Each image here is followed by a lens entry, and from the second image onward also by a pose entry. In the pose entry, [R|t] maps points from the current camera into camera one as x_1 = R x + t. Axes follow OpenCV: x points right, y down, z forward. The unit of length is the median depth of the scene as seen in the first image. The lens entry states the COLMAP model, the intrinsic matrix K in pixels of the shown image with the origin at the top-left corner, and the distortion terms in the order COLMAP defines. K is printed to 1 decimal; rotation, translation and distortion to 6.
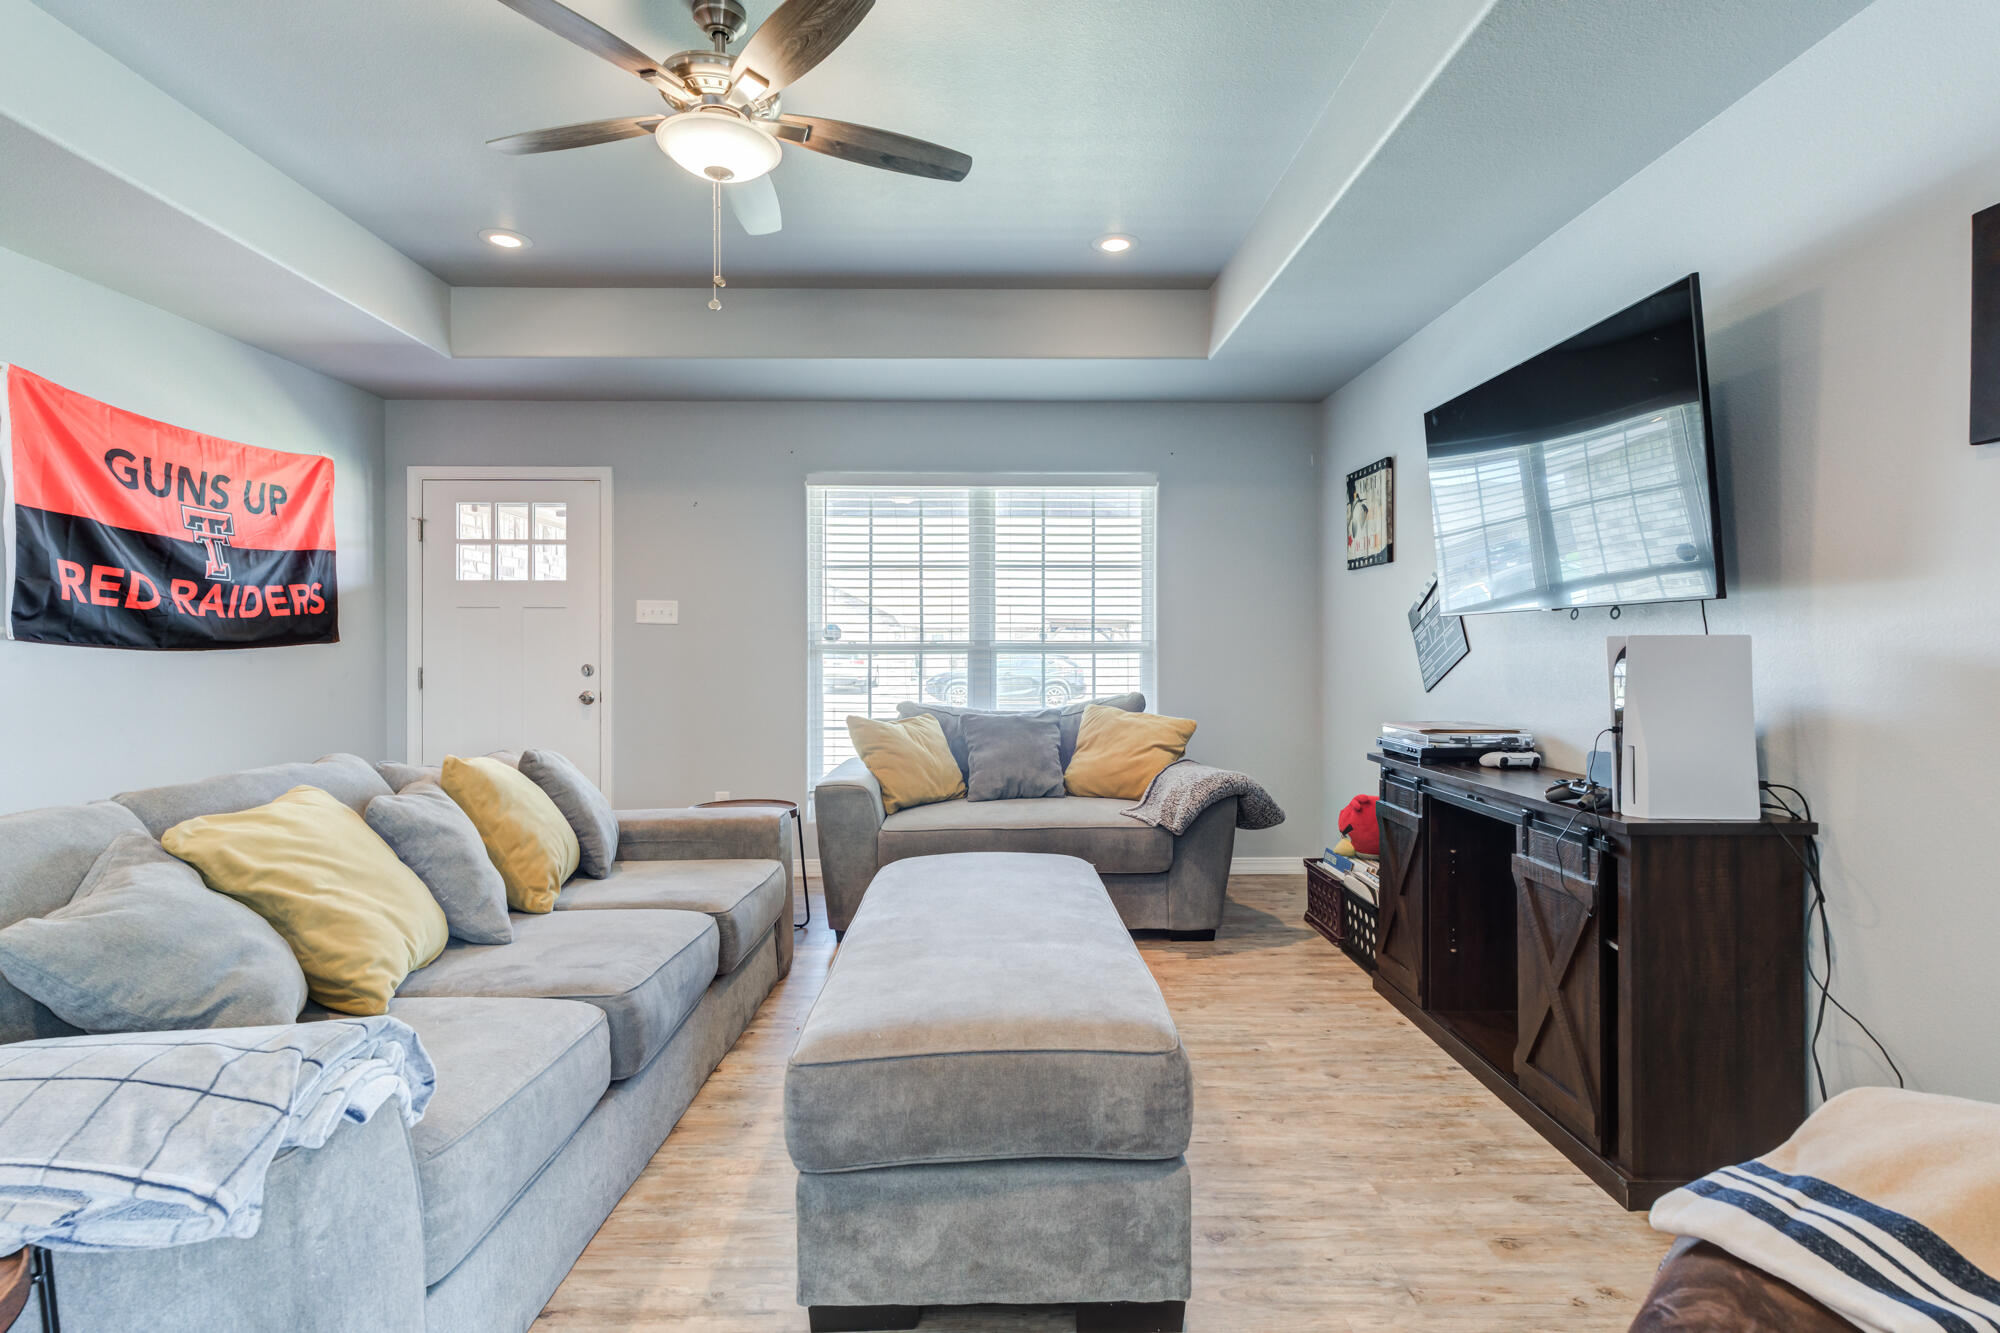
lens RADIAL K [[974.5, 0, 993.7], [0, 974.5, 657.6], [0, 0, 1]] dist [-0.001858, 0.010031]
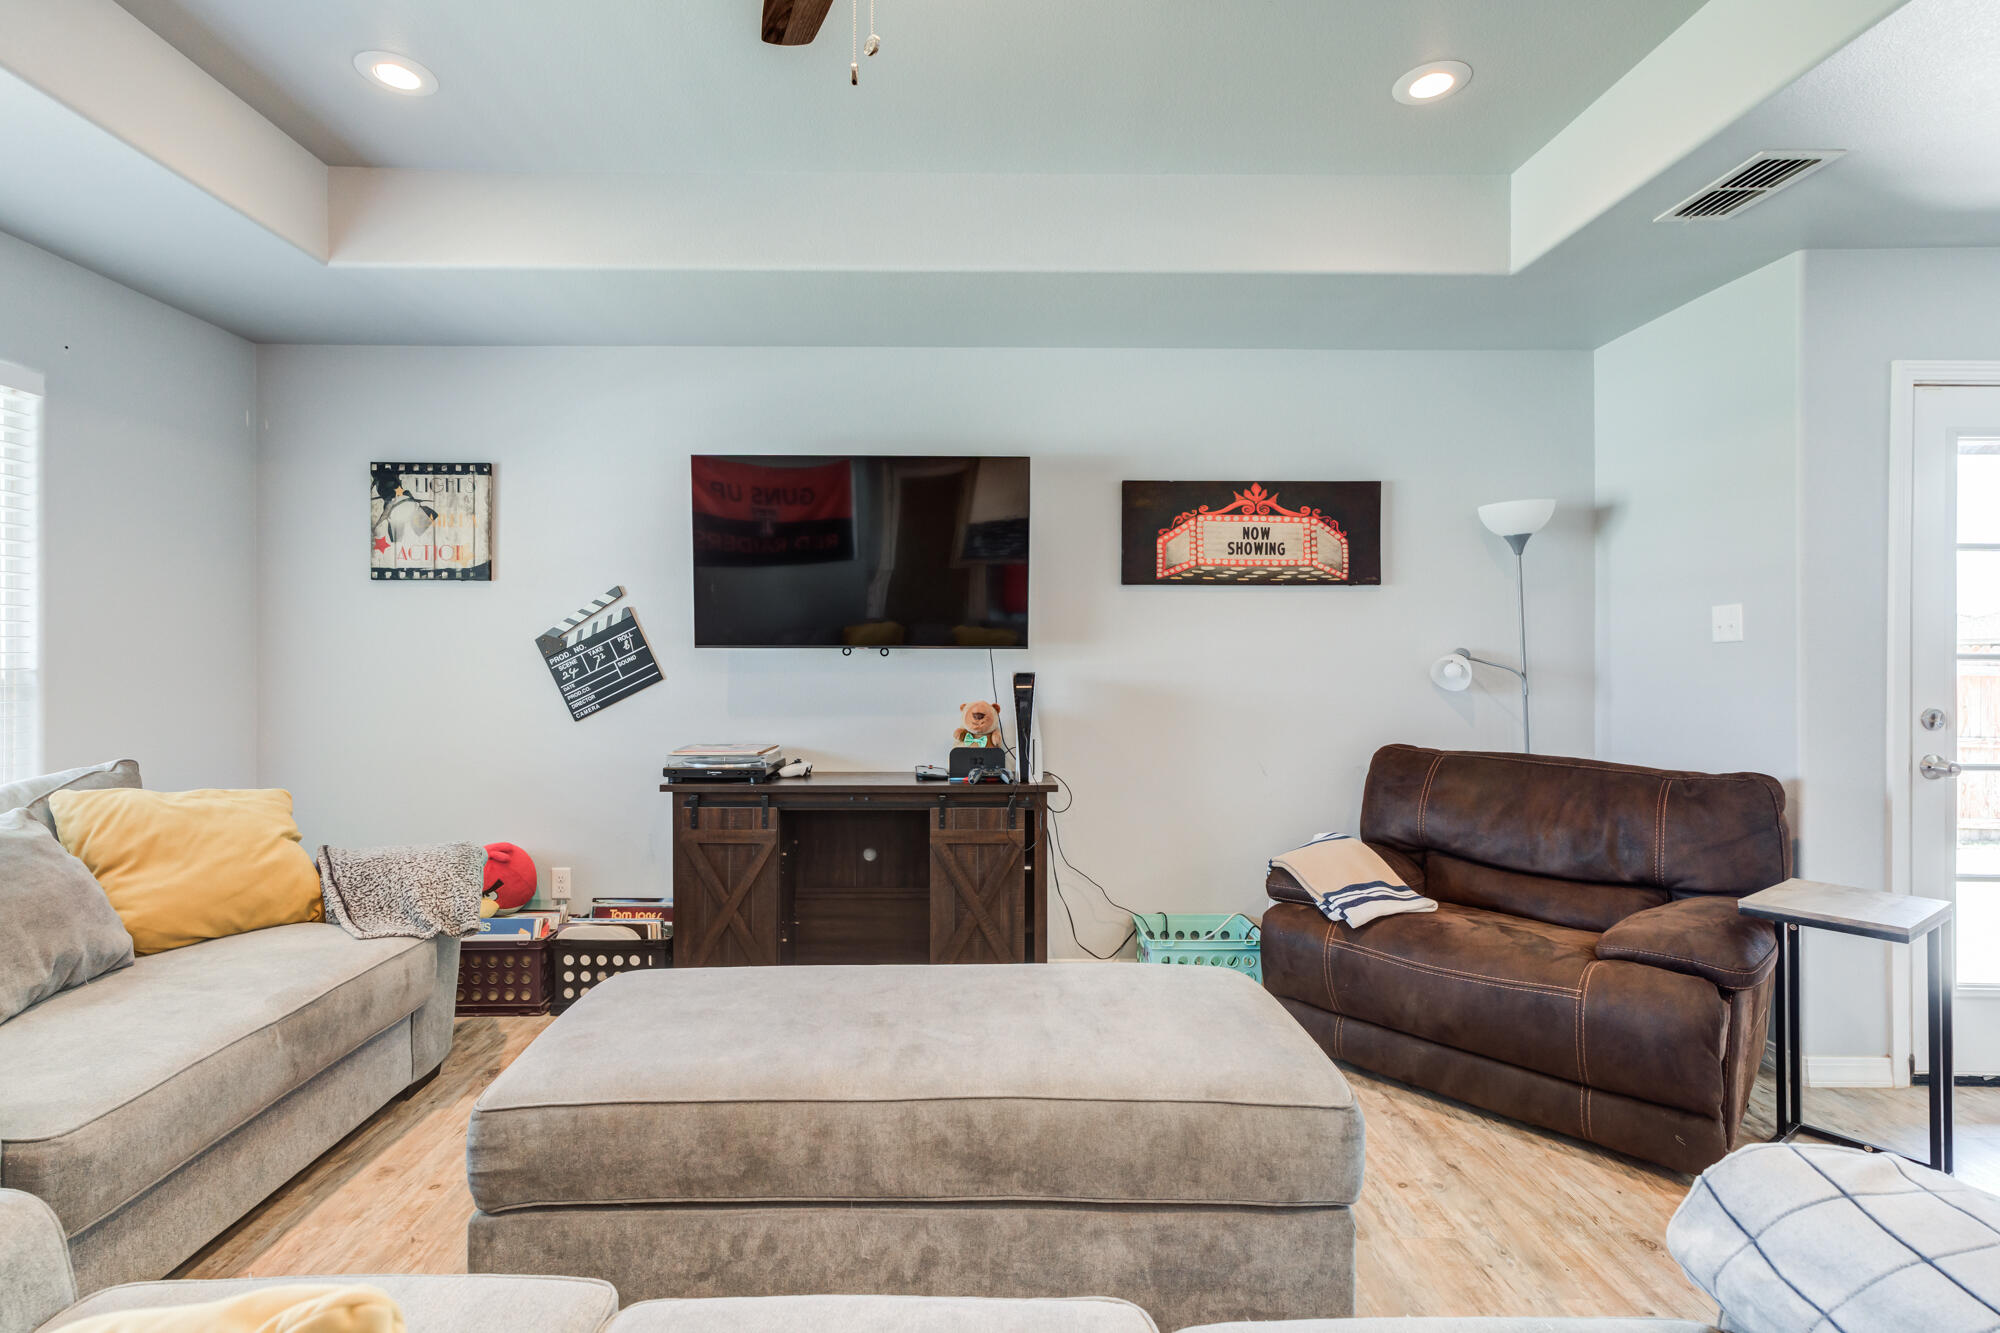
lens RADIAL K [[978.2, 0, 972.4], [0, 978.2, 658.7], [0, 0, 1]] dist [-0.004418, 0.018229]
pose [[0.004201, -0.001117, 0.999991, -0.455818], [0.009643, 0.999953, 0.001076, -0.021028], [-0.999945, 0.009638, 0.004212, 0.512774]]
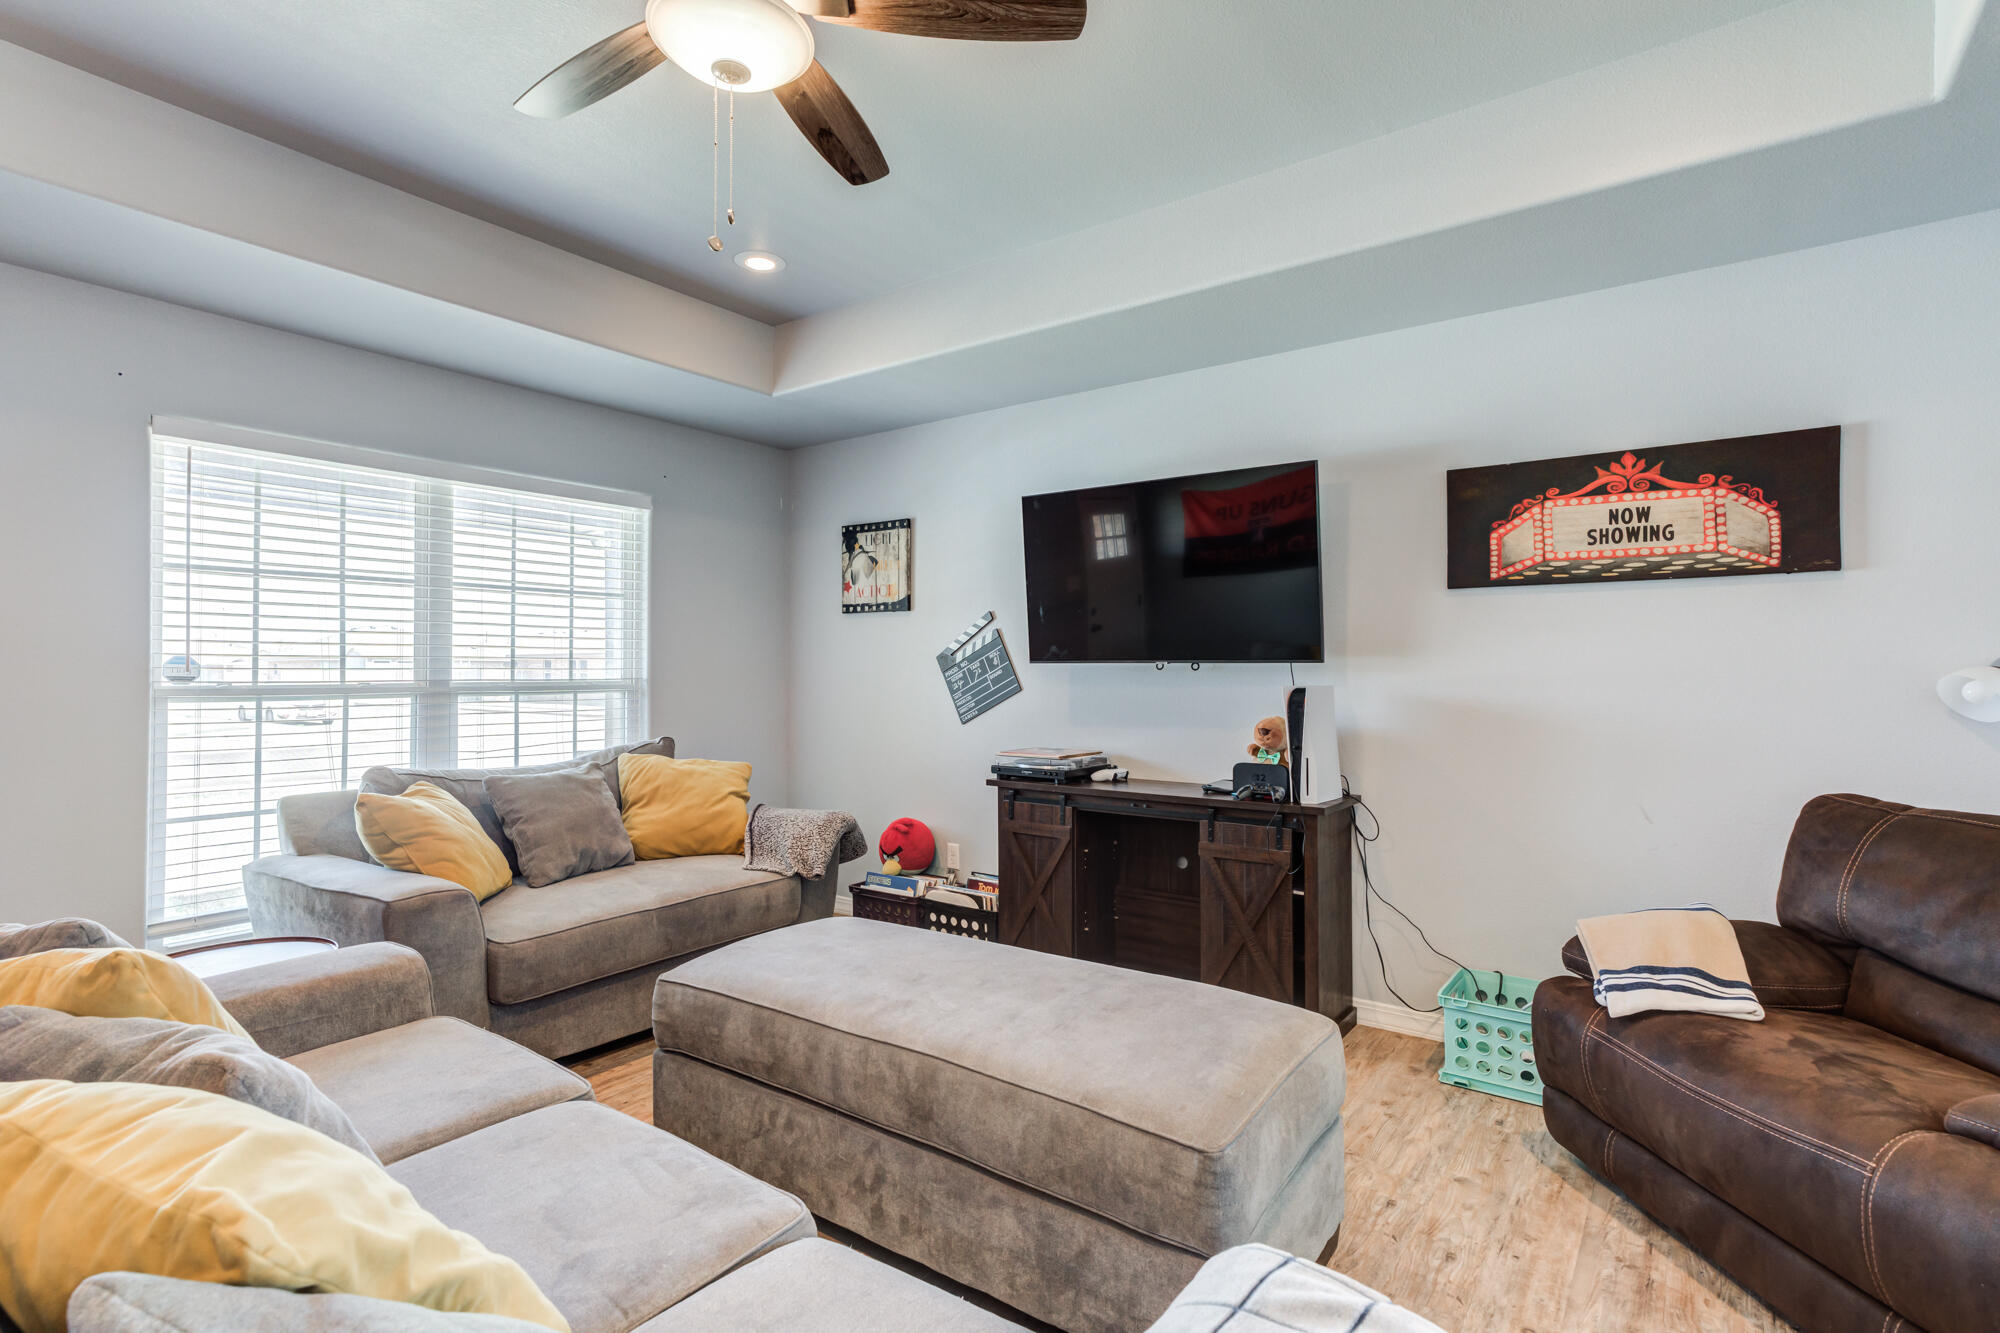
lens RADIAL K [[974.5, 0, 993.7], [0, 974.5, 657.6], [0, 0, 1]] dist [-0.001858, 0.010031]
pose [[0.605054, 0.010459, 0.796116, -0.407515], [0.007870, 0.999786, -0.019116, -0.019119], [-0.796146, 0.017831, 0.604842, 0.216319]]
